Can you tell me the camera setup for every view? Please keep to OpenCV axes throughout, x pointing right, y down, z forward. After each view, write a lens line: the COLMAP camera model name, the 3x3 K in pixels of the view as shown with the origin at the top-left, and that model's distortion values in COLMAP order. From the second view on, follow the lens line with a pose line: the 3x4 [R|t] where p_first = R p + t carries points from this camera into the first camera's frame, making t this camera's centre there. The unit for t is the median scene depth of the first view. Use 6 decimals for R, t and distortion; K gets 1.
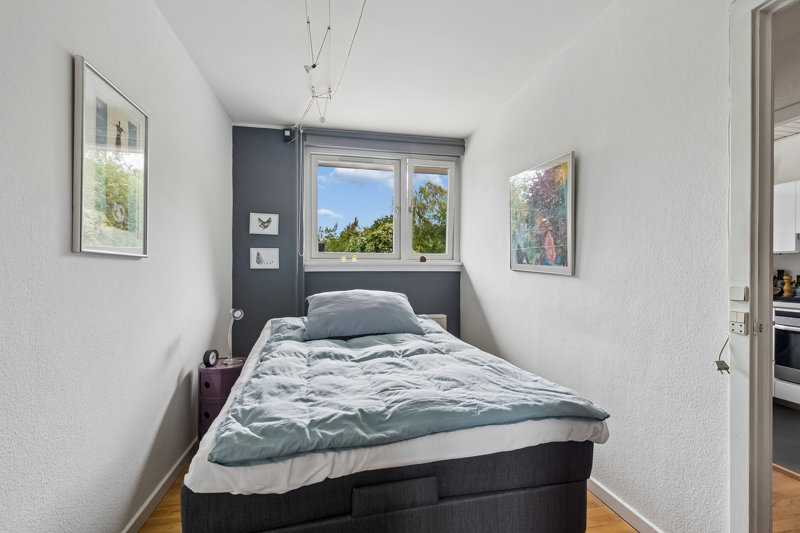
lens RADIAL K [[360.8, 0, 401.1], [0, 360.8, 272.3], [0, 0, 1]] dist [0.000853, -0.000374]
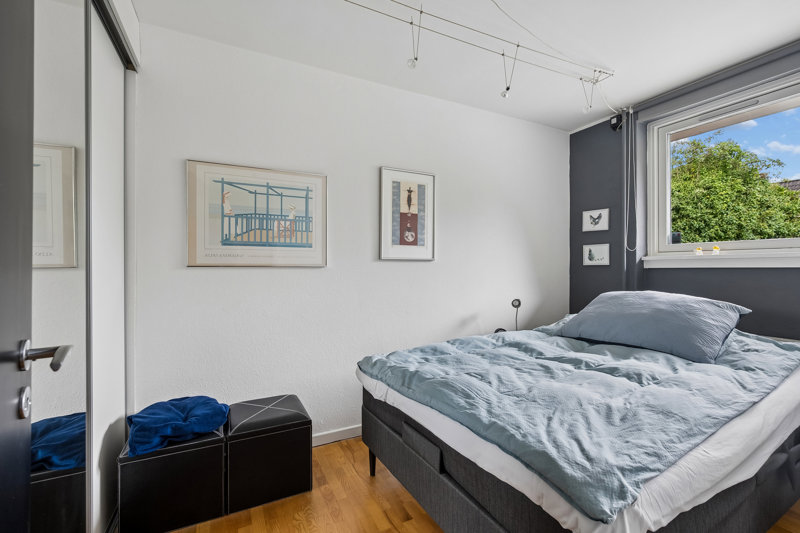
lens RADIAL K [[360.8, 0, 400.4], [0, 360.8, 264.0], [0, 0, 1]] dist [0.000853, -0.000374]
pose [[0.241271, -0.009375, -0.970412, 0.605334], [-0.000614, 0.999952, -0.009813, -0.004475], [0.970458, 0.002963, 0.241254, 0.308654]]
